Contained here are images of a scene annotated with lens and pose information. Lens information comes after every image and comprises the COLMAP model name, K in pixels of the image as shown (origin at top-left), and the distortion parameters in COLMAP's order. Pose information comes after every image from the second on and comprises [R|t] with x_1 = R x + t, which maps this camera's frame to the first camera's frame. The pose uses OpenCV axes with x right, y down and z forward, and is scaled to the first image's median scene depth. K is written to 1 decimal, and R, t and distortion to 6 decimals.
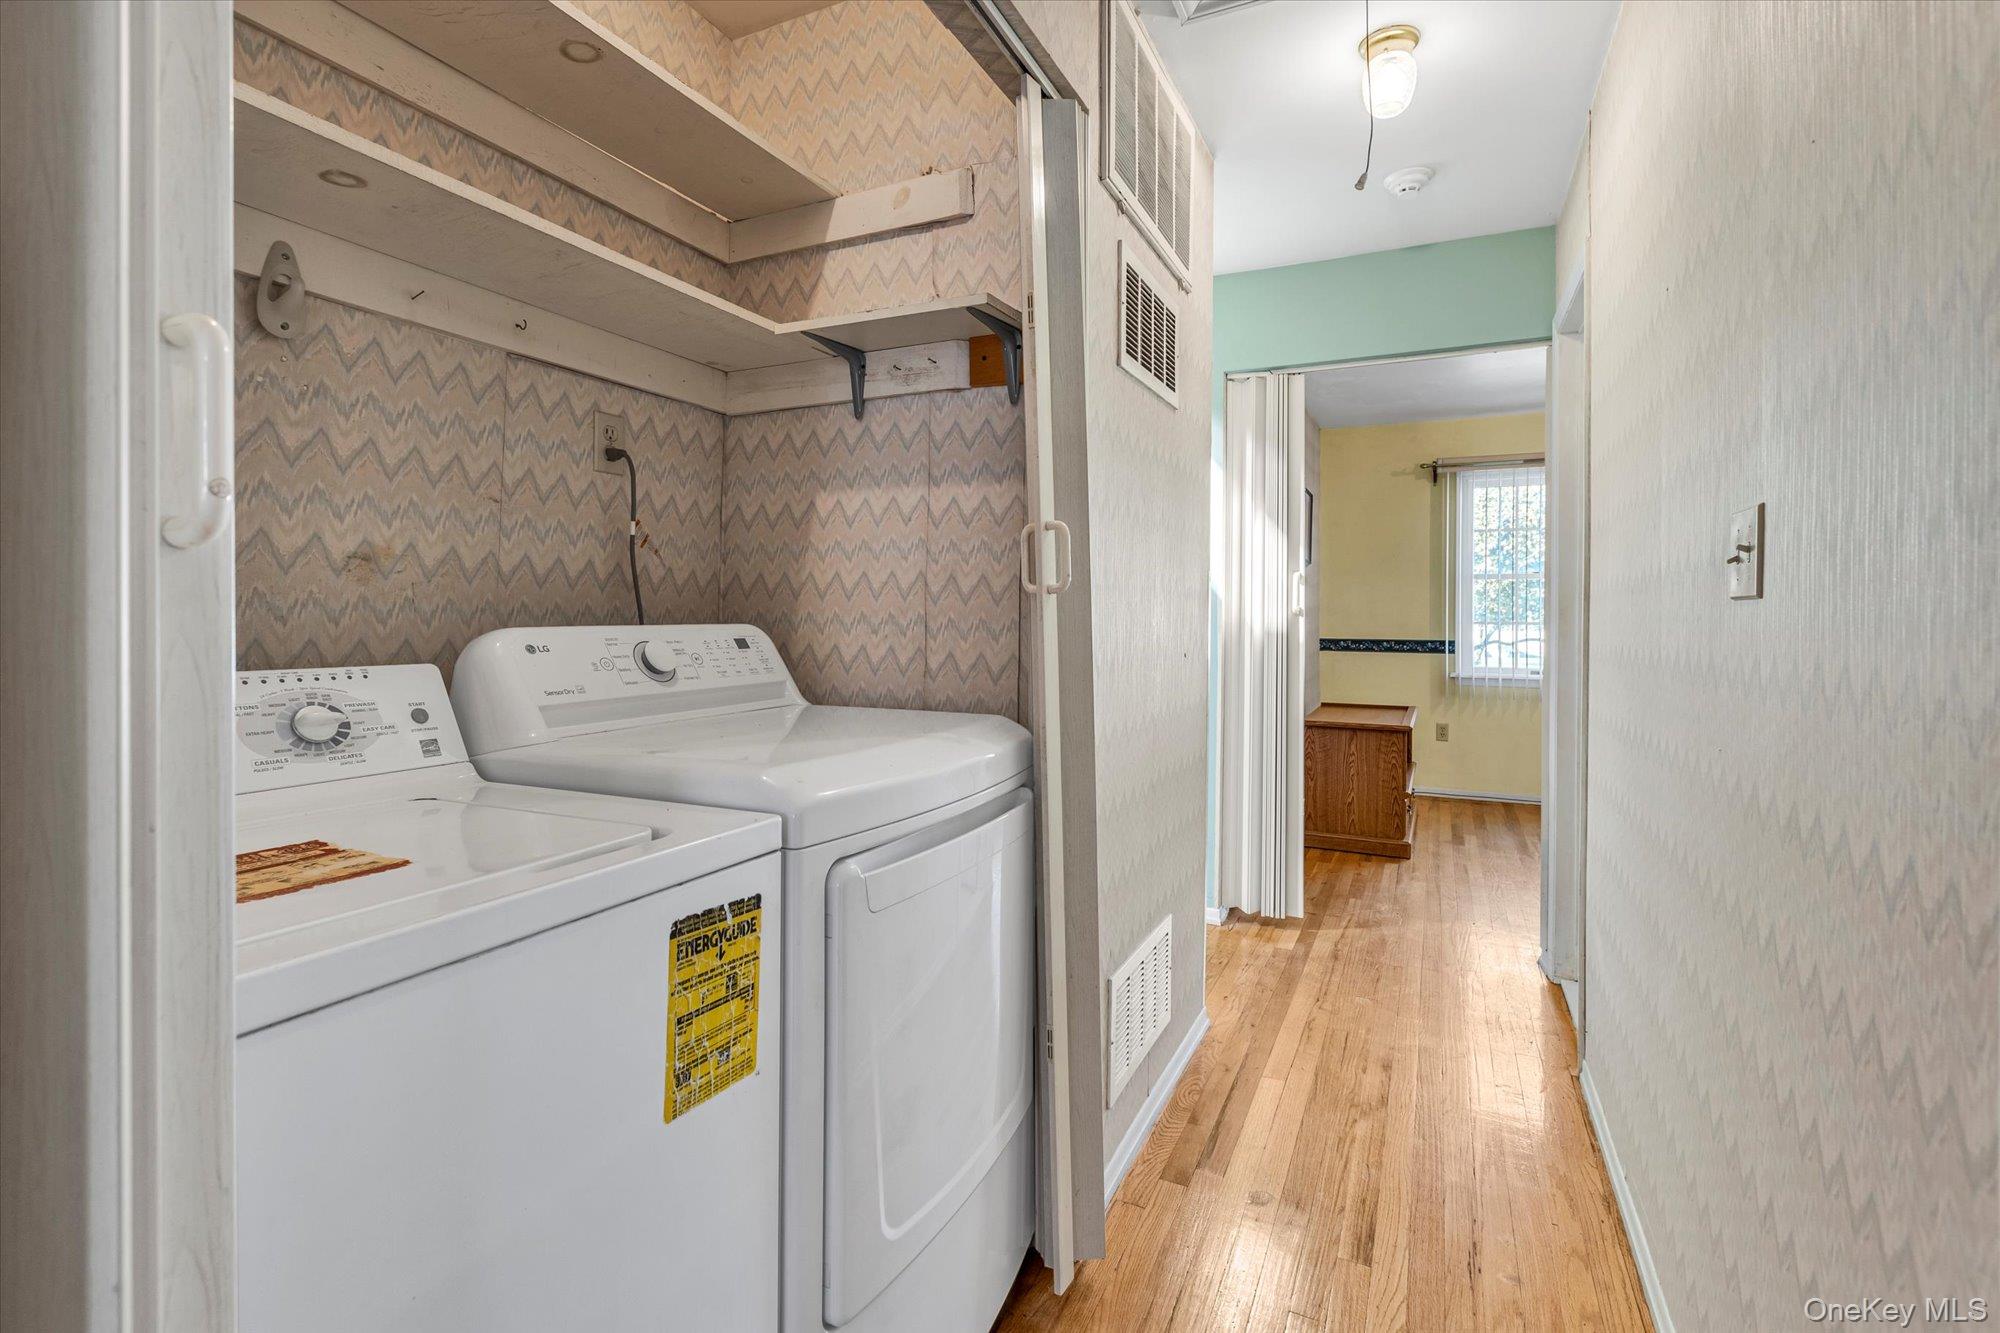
lens RADIAL K [[899.5, 0, 998.8], [0, 899.5, 646.2], [0, 0, 1]] dist [-0.000822, -0.001079]
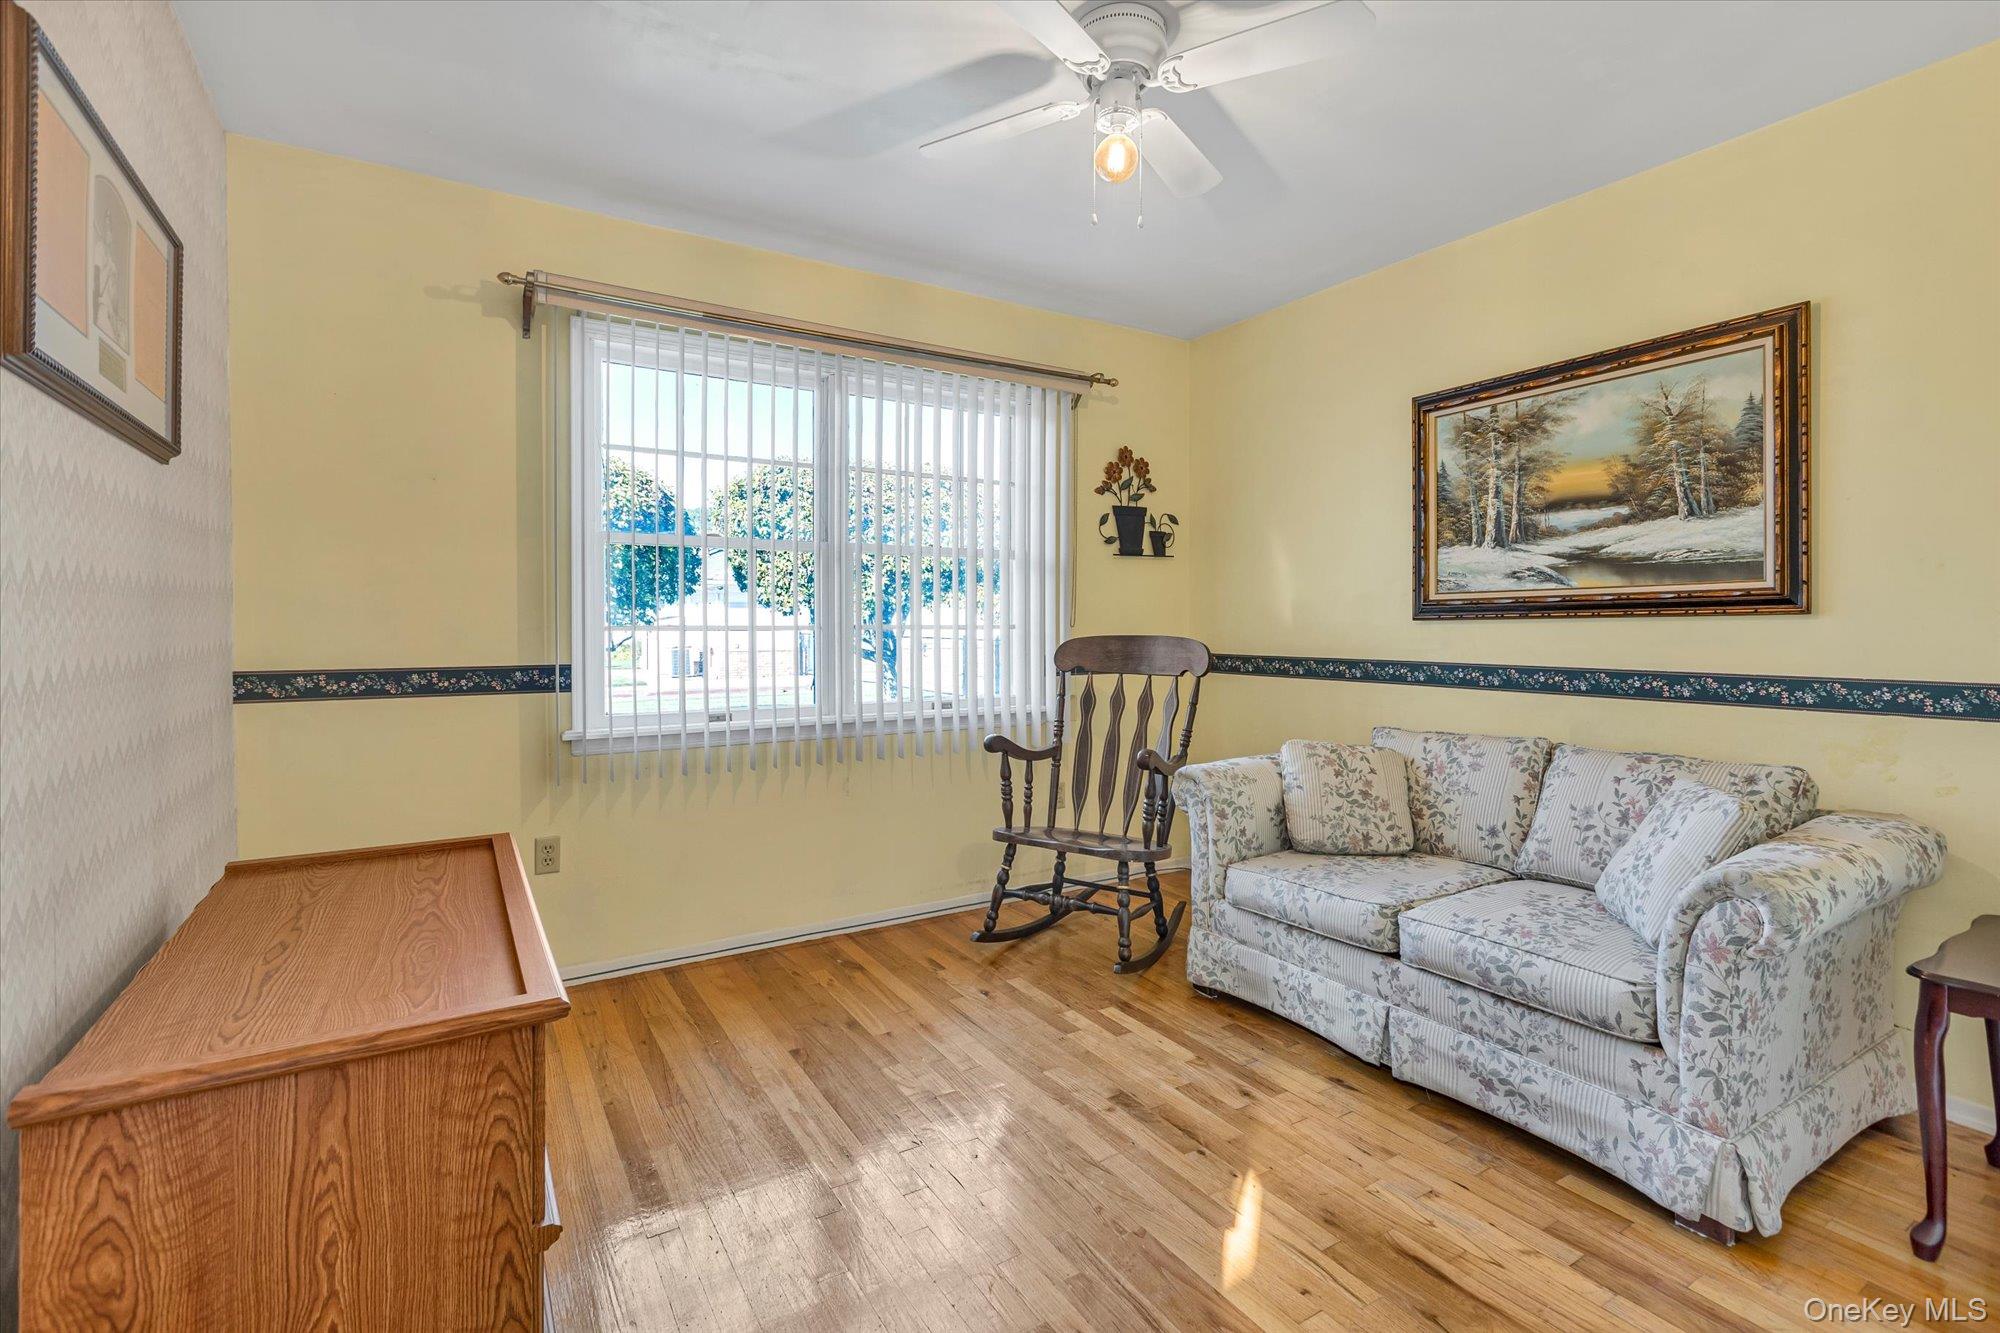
lens RADIAL K [[899.5, 0, 998.8], [0, 899.5, 646.2], [0, 0, 1]] dist [-0.000822, -0.001079]
pose [[0.539156, -0.017386, 0.842027, 0.217030], [0.020993, 0.999754, 0.007200, -0.015248], [-0.841944, 0.013795, 0.539388, 0.535678]]
